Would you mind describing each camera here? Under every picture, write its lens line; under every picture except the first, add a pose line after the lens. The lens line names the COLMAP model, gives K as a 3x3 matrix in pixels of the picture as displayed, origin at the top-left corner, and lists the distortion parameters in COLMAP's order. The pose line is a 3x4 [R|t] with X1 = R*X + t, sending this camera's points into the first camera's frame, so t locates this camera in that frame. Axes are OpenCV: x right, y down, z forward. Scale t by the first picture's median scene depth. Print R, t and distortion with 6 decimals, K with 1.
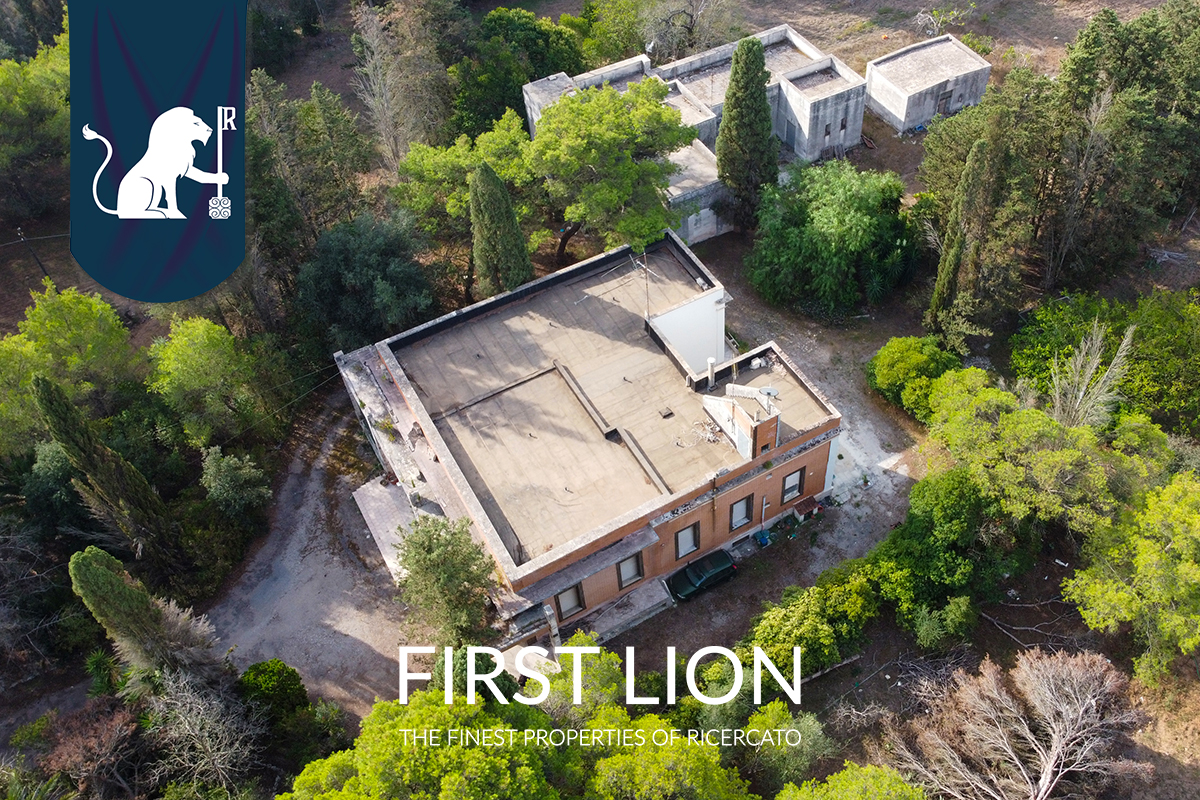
lens RADIAL K [[1095.0, 0, 695.6], [0, 1095.0, 381.0], [0, 0, 1]] dist [0.000649, -0.004603]
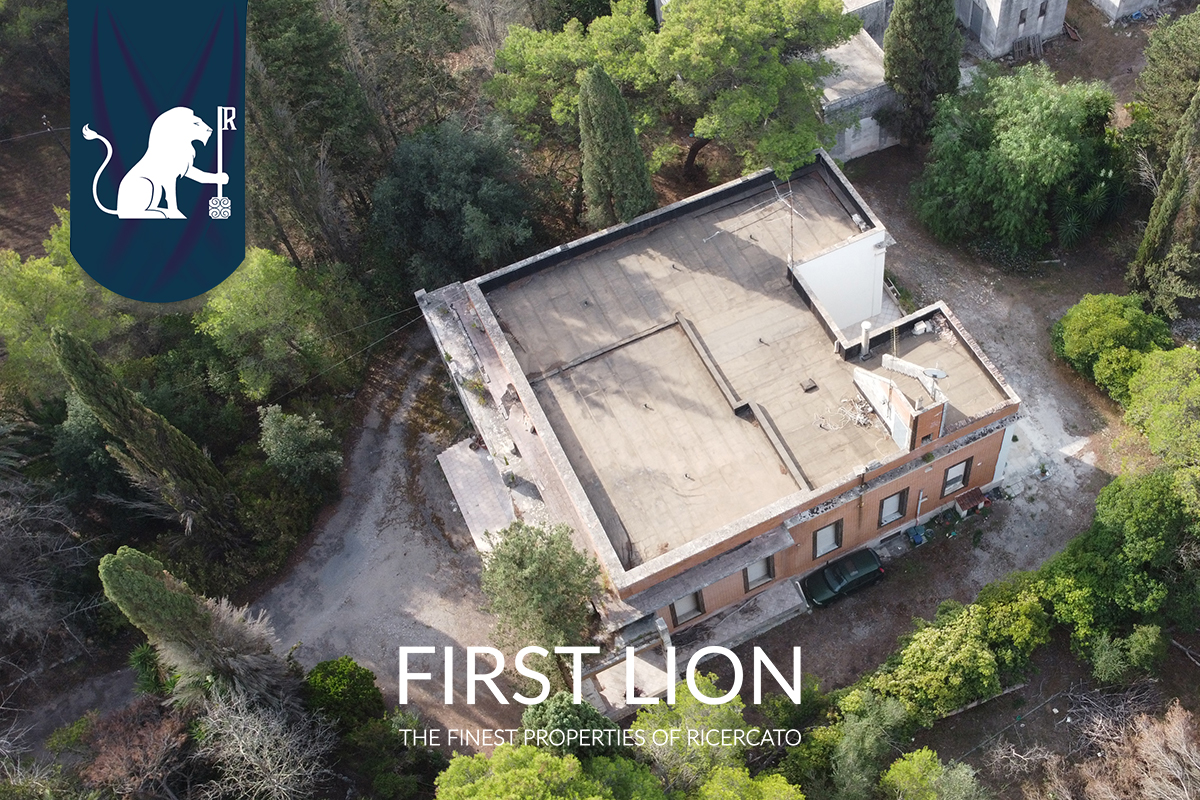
lens RADIAL K [[1242.6, 0, 790.4], [0, 1242.6, 437.7], [0, 0, 1]] dist [0.010375, -0.022927]
pose [[0.998343, 0.045559, -0.035152, -0.005649], [-0.040140, 0.989066, 0.141904, -0.062930], [0.041233, -0.140258, 0.989256, 0.057885]]
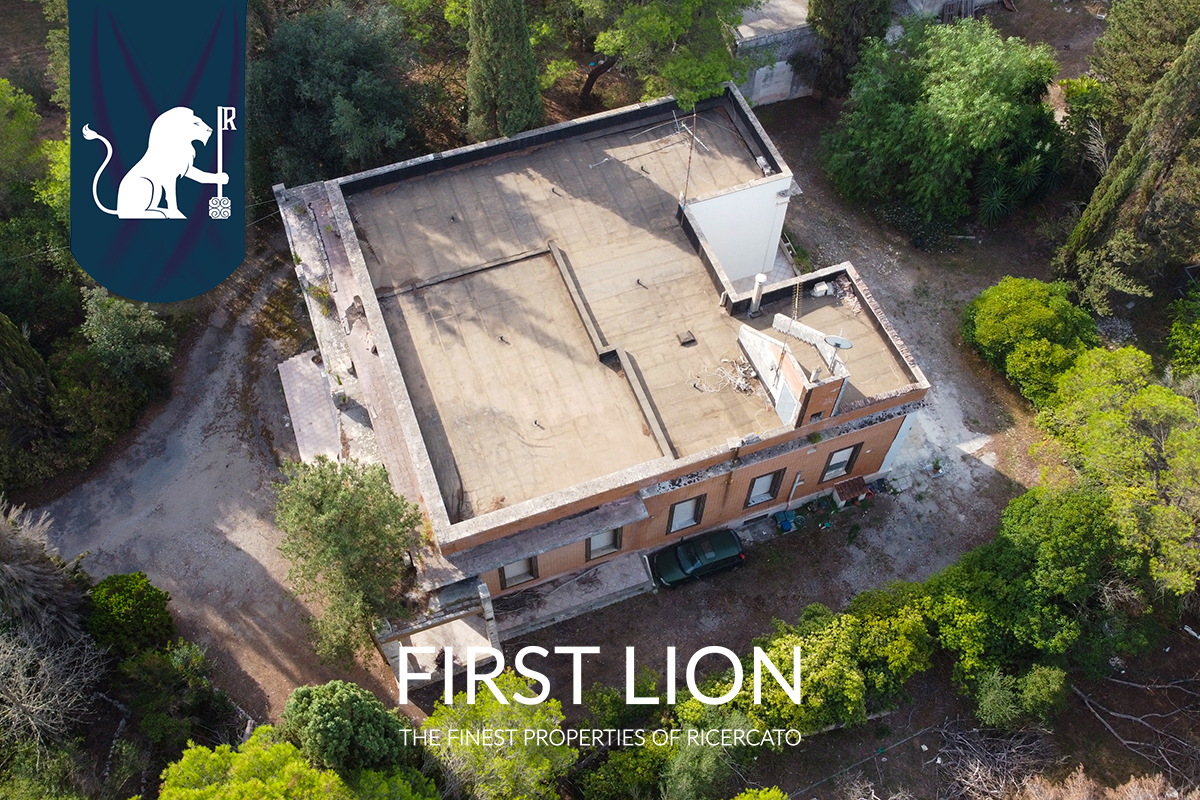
lens RADIAL K [[1093.5, 0, 572.1], [0, 1093.5, 387.6], [0, 0, 1]] dist [0.001883, -0.005233]
pose [[0.979683, 0.171321, -0.104260, -0.019298], [-0.154232, 0.975903, 0.154358, -0.038740], [0.128193, -0.135142, 0.982499, 0.255893]]
